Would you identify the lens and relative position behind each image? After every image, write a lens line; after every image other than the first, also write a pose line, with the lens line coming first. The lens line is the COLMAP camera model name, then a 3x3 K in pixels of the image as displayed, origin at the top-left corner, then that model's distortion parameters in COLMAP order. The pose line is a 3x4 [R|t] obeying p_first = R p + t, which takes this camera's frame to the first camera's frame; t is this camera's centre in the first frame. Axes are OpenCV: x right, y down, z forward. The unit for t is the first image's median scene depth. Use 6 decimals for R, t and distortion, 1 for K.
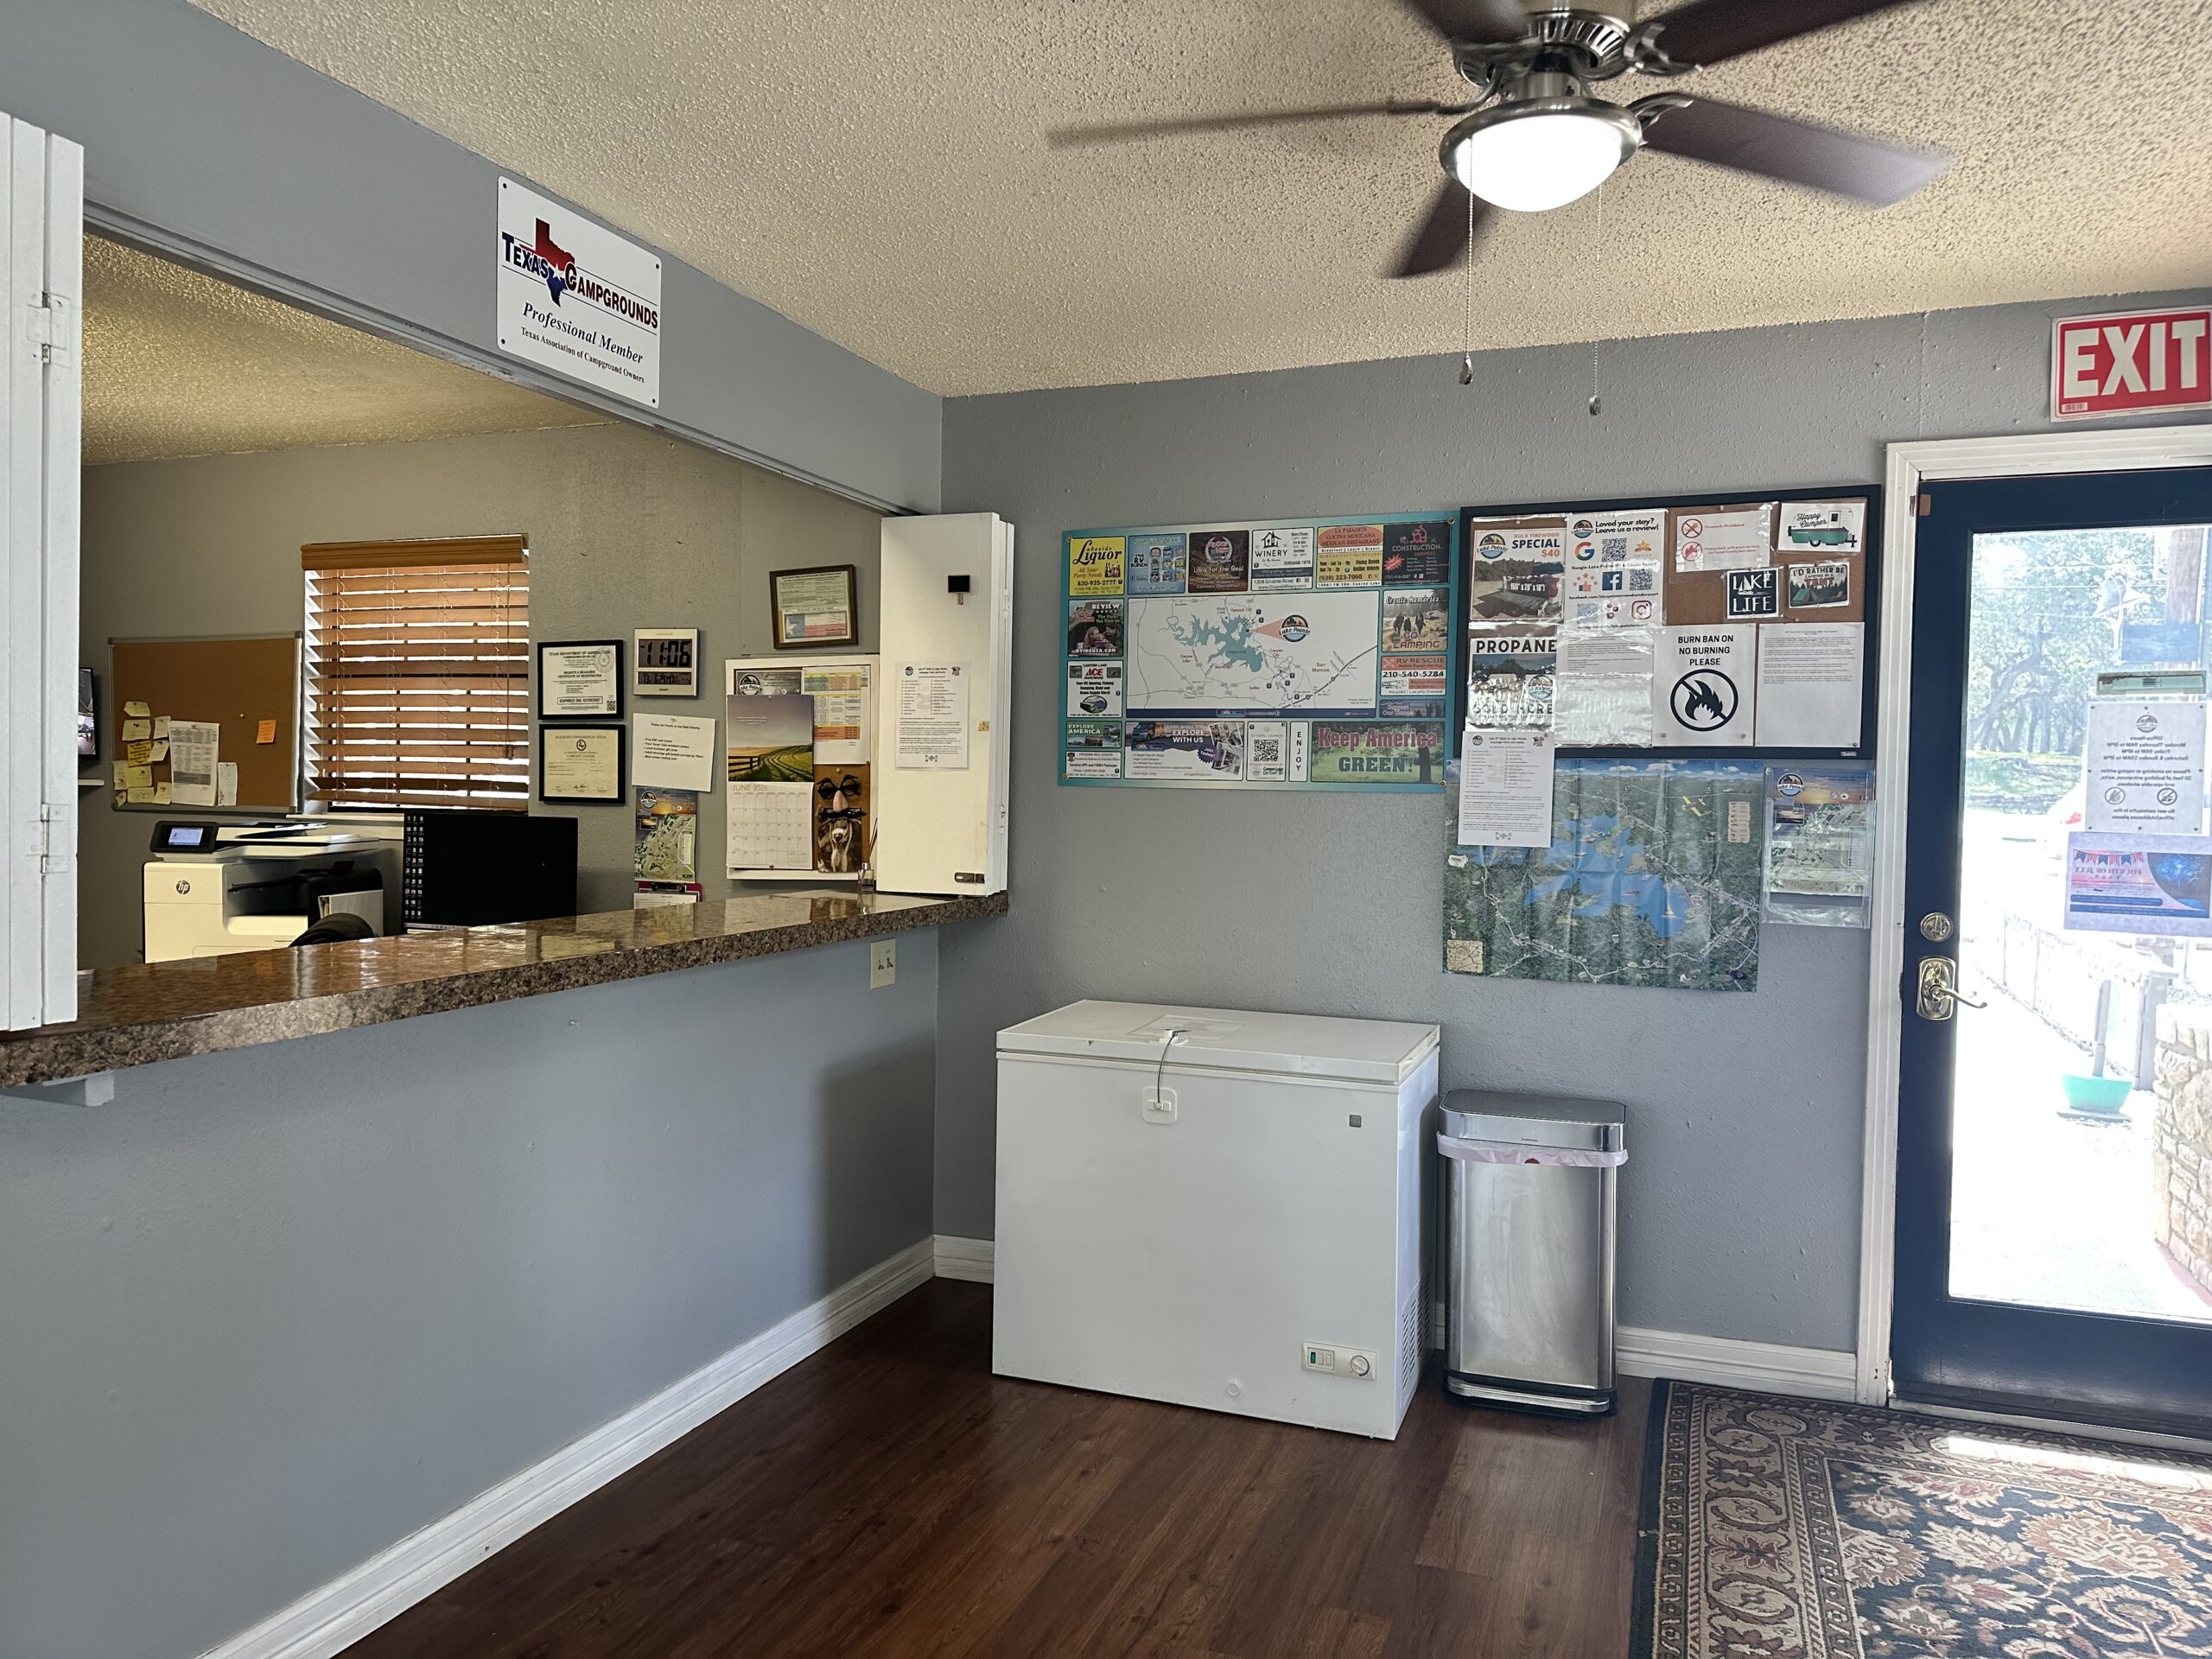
lens RADIAL K [[1593.2, 0, 1113.1], [0, 1593.2, 821.5], [0, 0, 1]] dist [0.022073, -0.042776]
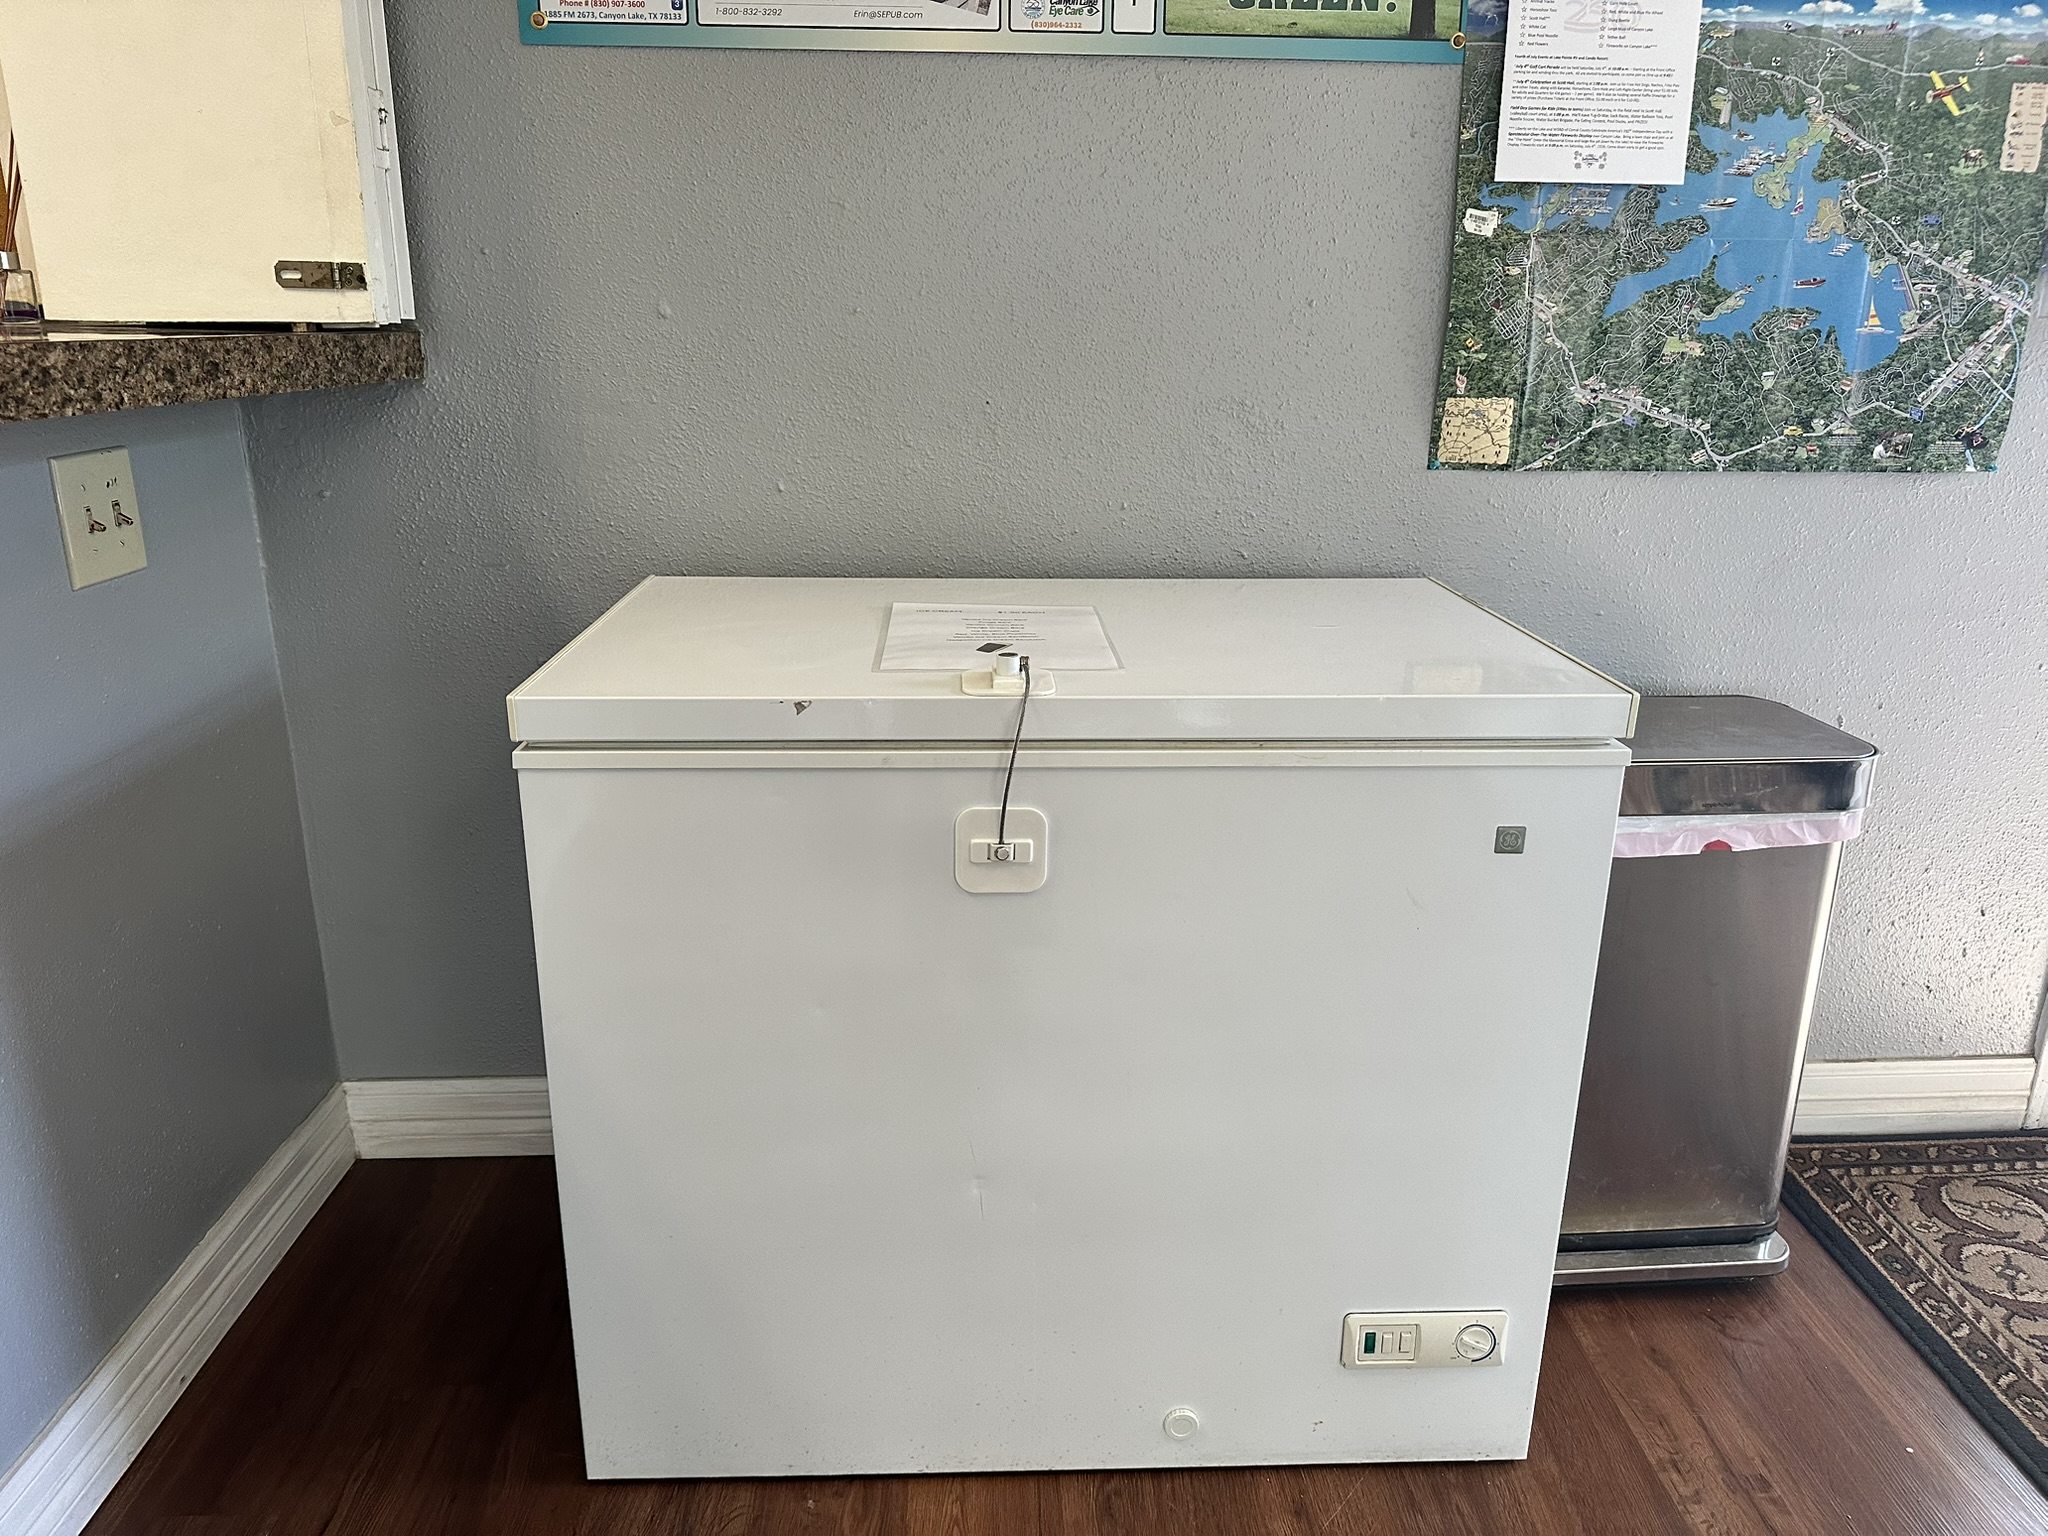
lens RADIAL K [[1475.0, 0, 1057.5], [0, 1475.0, 779.5], [0, 0, 1]] dist [0.022073, -0.042776]
pose [[0.919114, -0.125850, 0.373351, -0.080580], [0.016619, 0.959153, 0.282400, 0.057672], [-0.393641, -0.253353, 0.883662, 0.630956]]
